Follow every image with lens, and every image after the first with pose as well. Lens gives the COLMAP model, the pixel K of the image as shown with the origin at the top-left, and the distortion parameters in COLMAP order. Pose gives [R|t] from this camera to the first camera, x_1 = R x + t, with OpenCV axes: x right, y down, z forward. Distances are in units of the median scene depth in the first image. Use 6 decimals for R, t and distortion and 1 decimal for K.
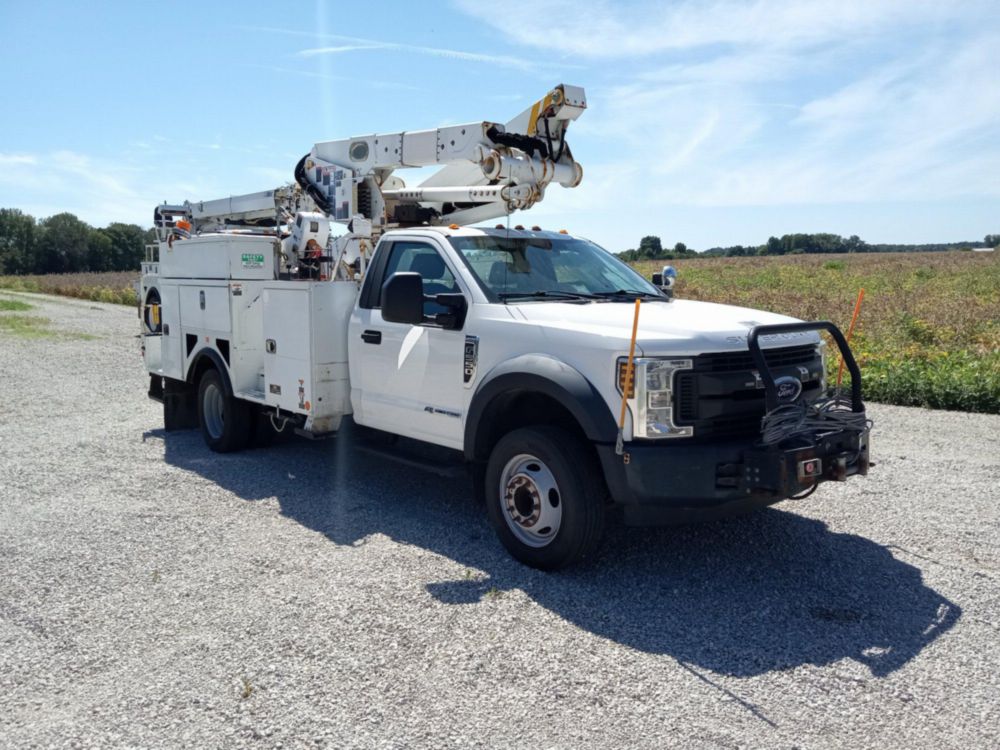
lens RADIAL K [[831.4, 0, 500.9], [0, 831.4, 386.9], [0, 0, 1]] dist [0.079314, -0.148553]
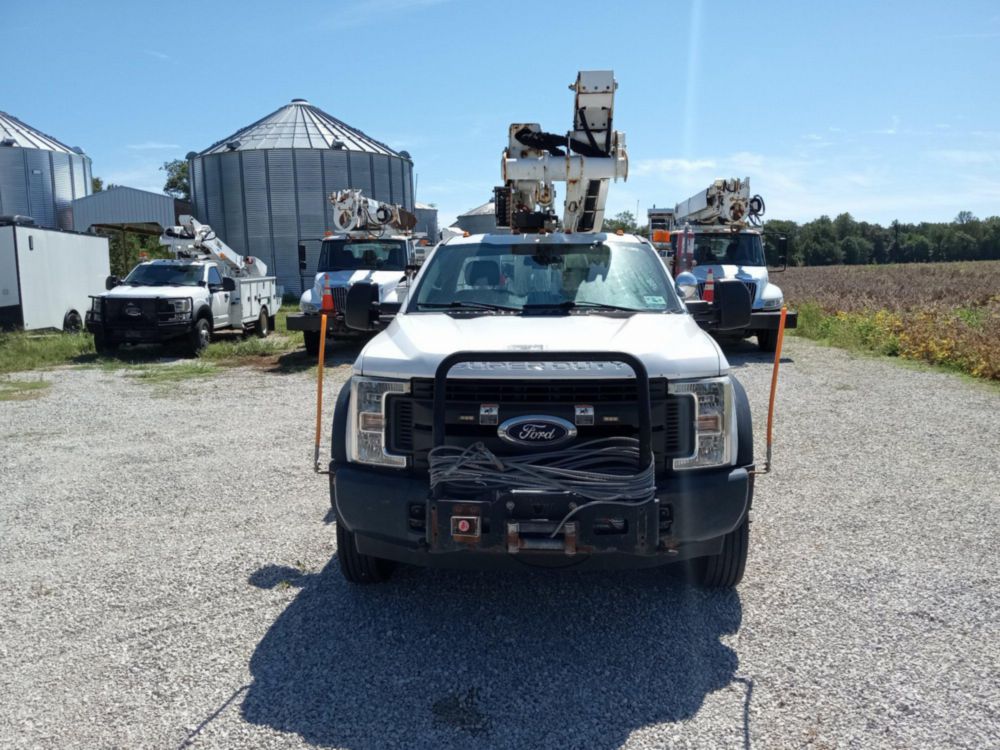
lens RADIAL K [[831.4, 0, 500.9], [0, 831.4, 386.9], [0, 0, 1]] dist [0.079314, -0.148553]
pose [[0.718597, 0.094274, -0.689007, 0.915466], [-0.089305, 0.995075, 0.043011, -0.075804], [0.689669, 0.030624, 0.723477, 0.415604]]
